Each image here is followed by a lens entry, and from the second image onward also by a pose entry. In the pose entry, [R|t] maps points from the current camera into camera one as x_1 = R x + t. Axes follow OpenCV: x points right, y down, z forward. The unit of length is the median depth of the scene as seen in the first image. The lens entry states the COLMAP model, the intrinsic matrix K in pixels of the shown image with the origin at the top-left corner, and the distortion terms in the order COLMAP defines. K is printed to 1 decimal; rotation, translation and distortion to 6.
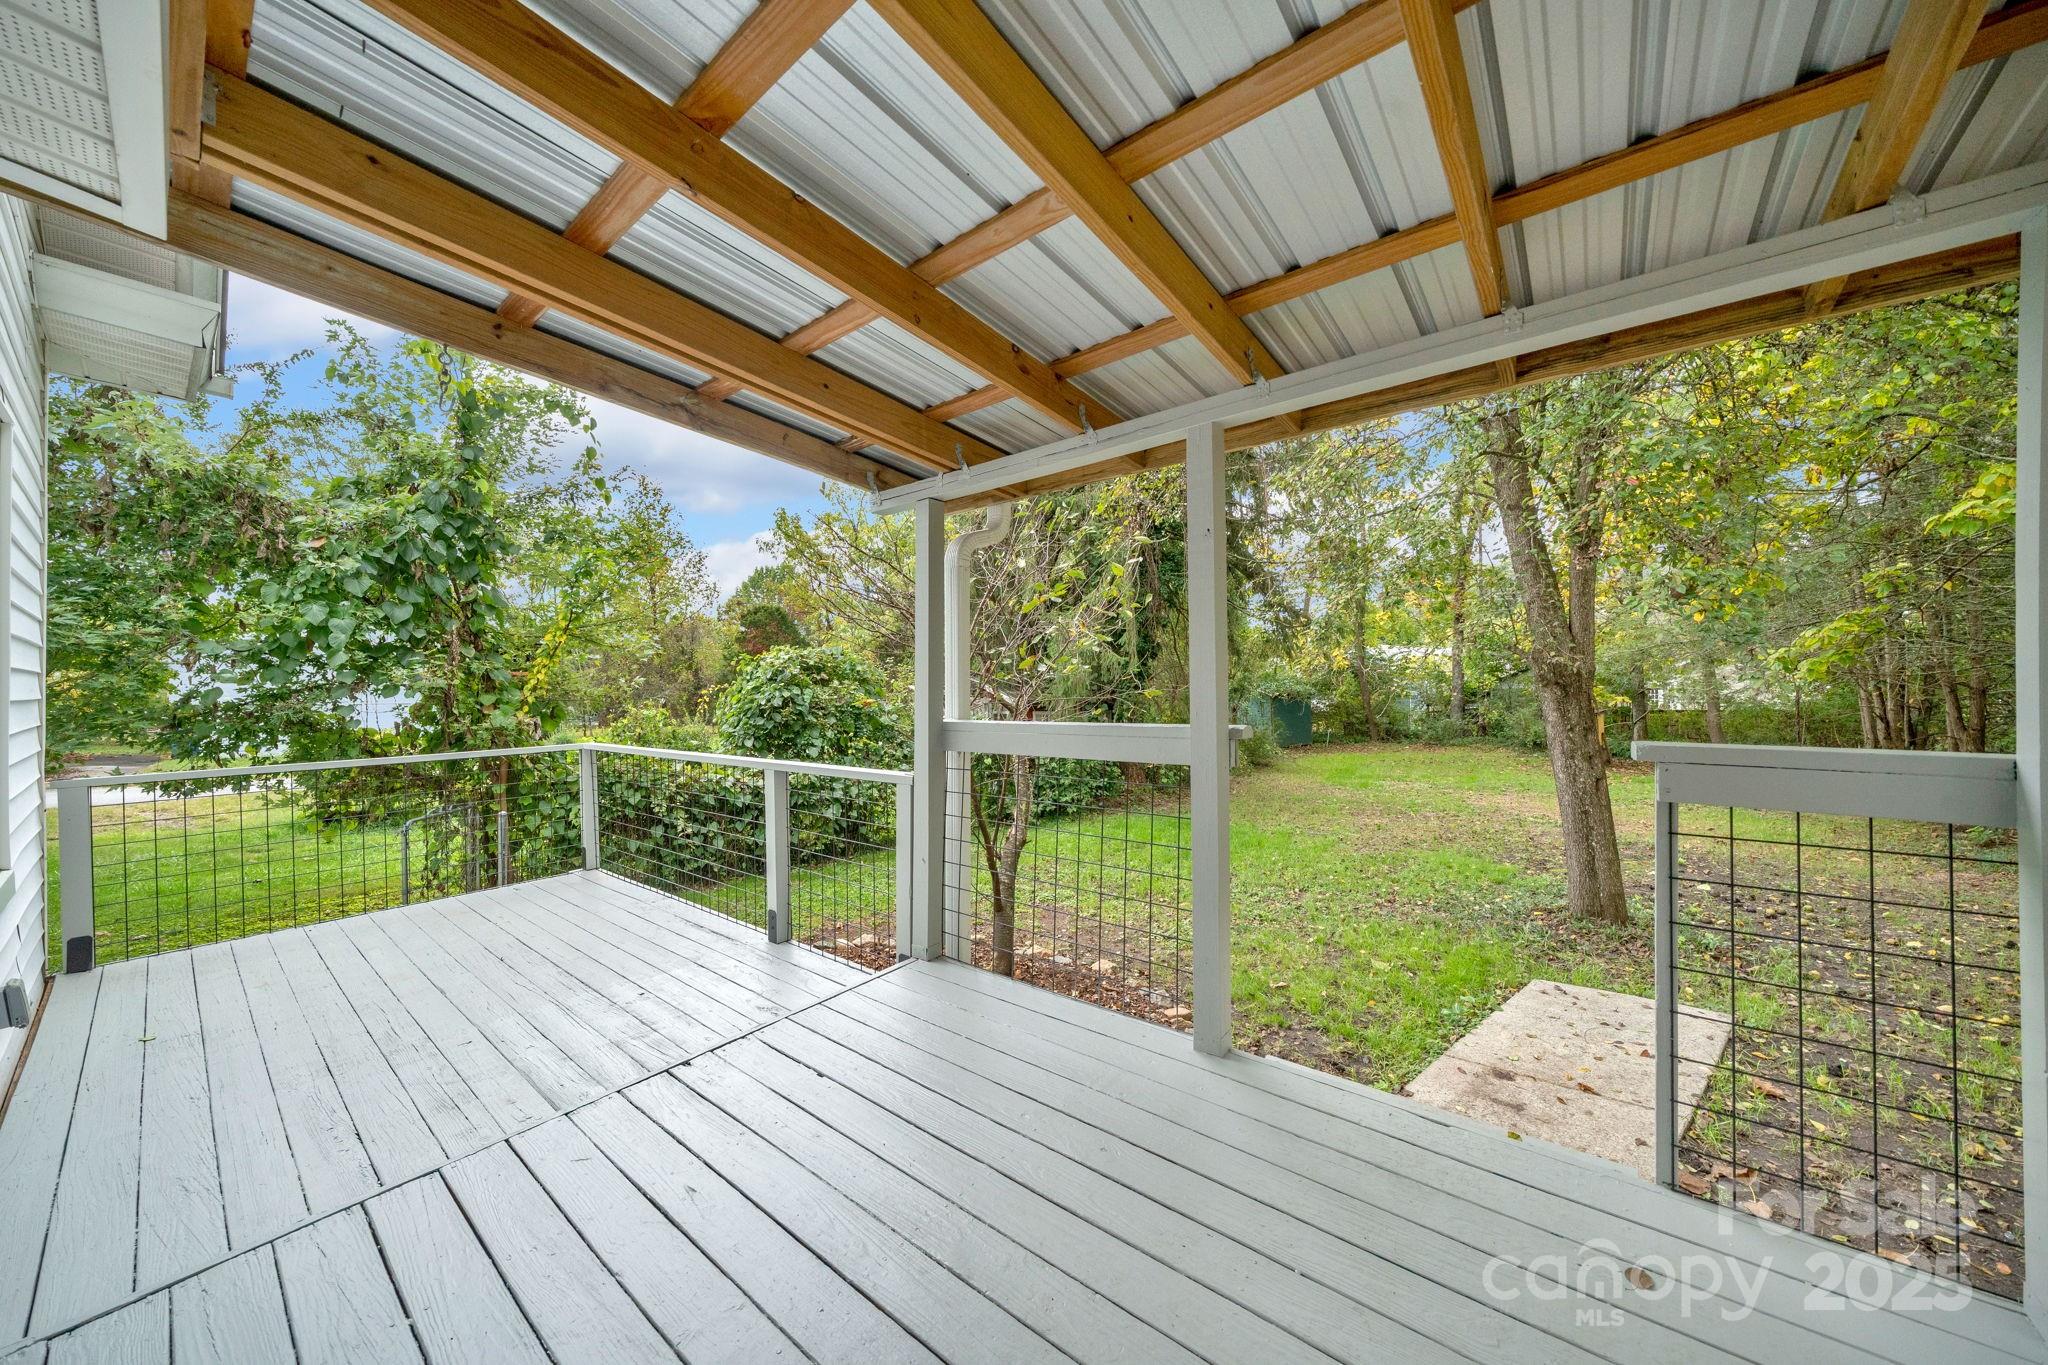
lens RADIAL K [[708.0, 0, 1025.8], [0, 708.0, 693.9], [0, 0, 1]] dist [0.000441, 0.000094]
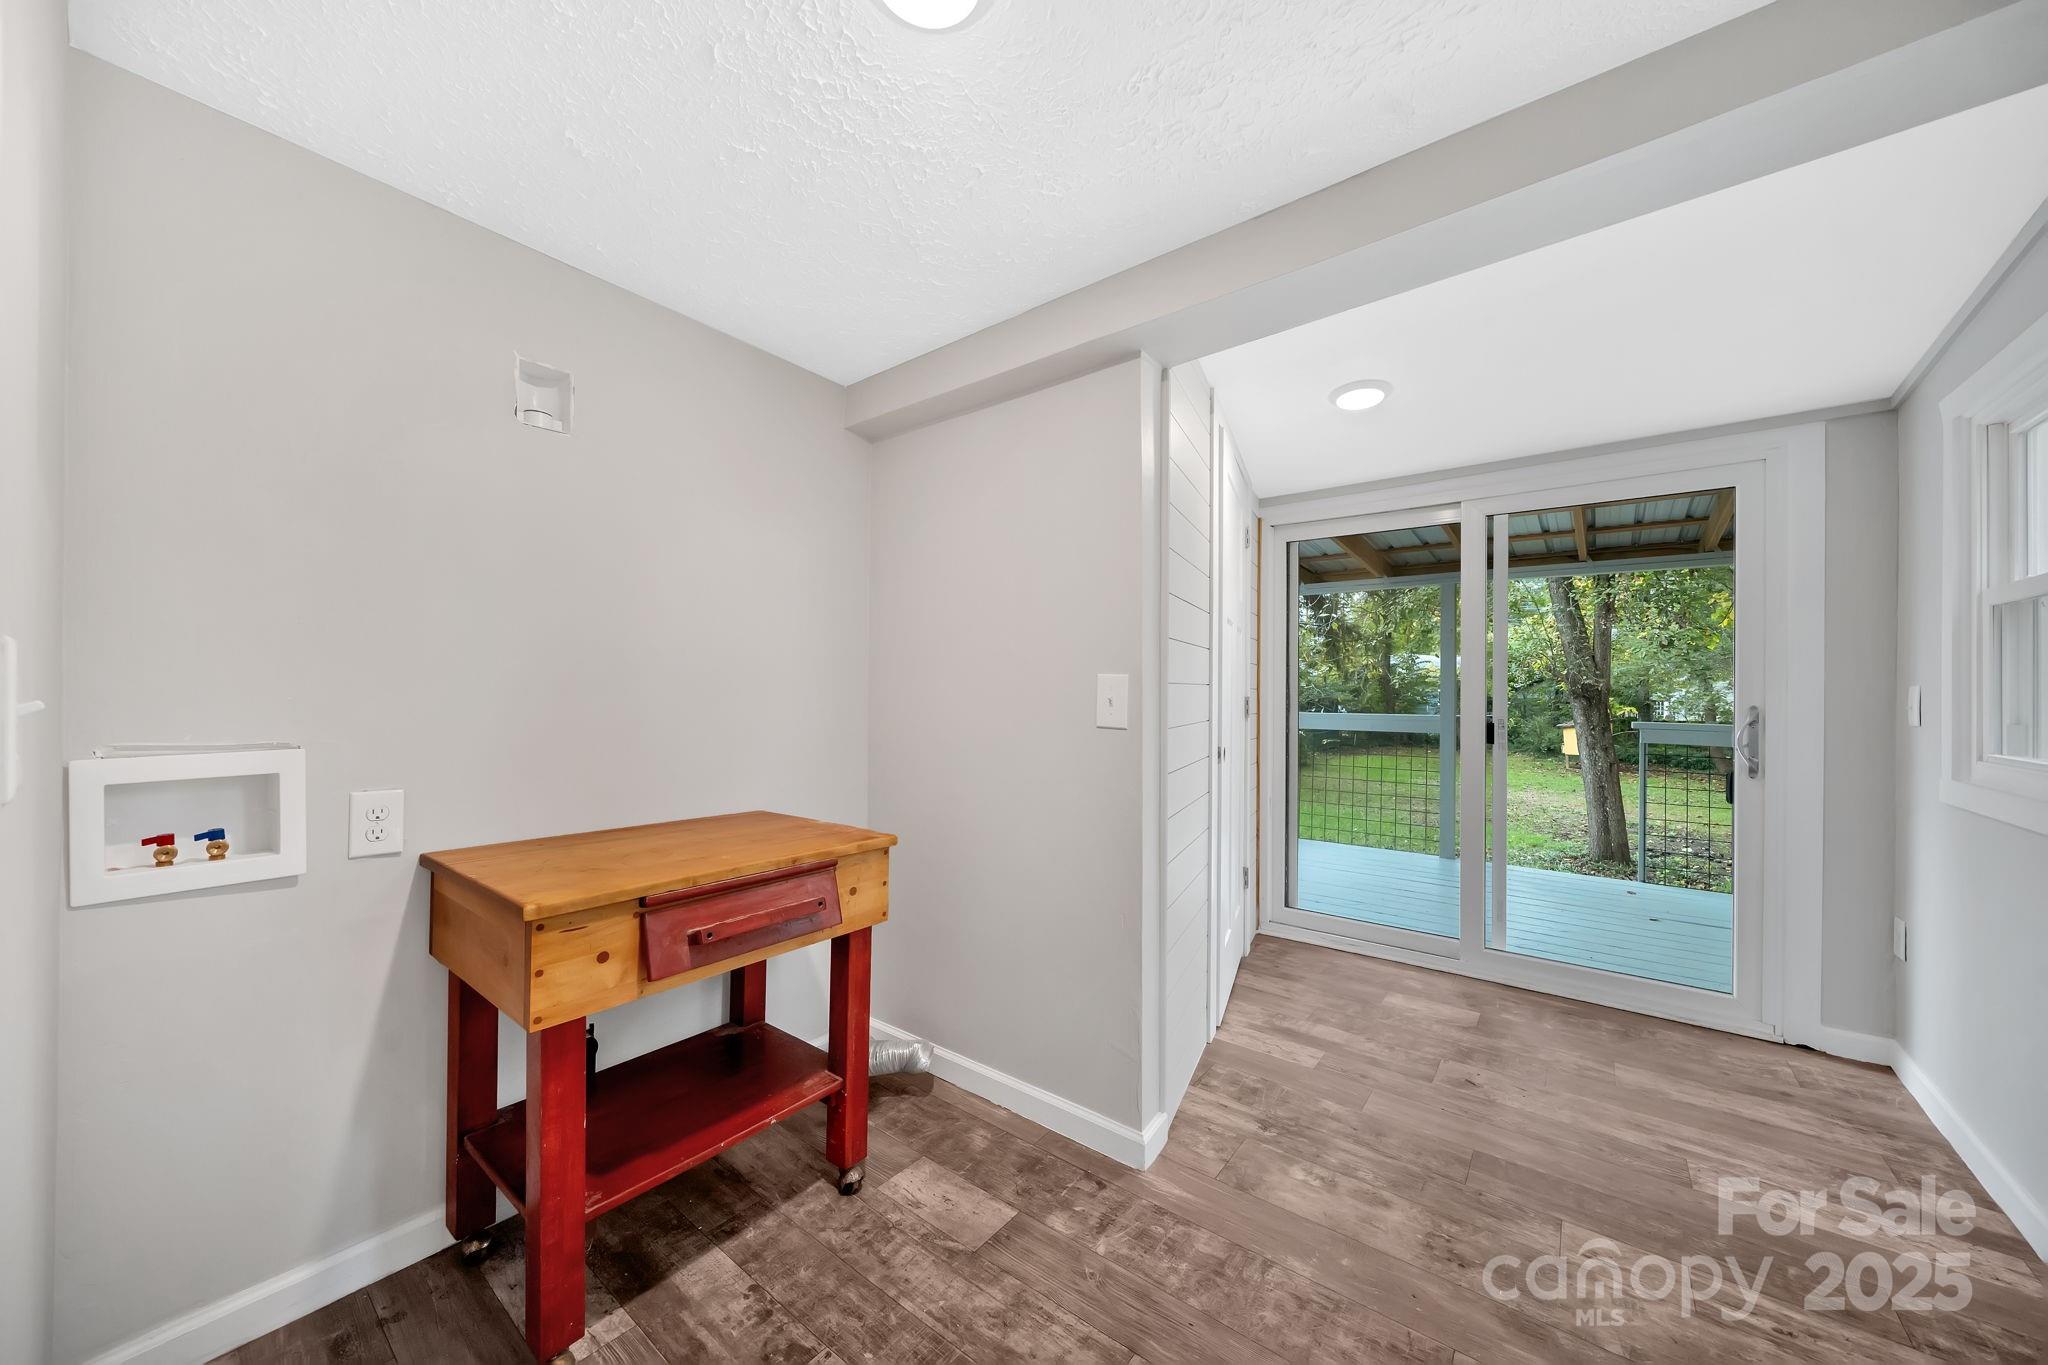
lens RADIAL K [[708.0, 0, 1022.2], [0, 708.0, 689.3], [0, 0, 1]] dist [0.000441, 0.000094]
pose [[0.999789, 0.018120, -0.009677, -0.329280], [-0.018178, 0.999817, -0.005896, -0.000396], [0.009569, 0.006070, 0.999936, -0.393441]]
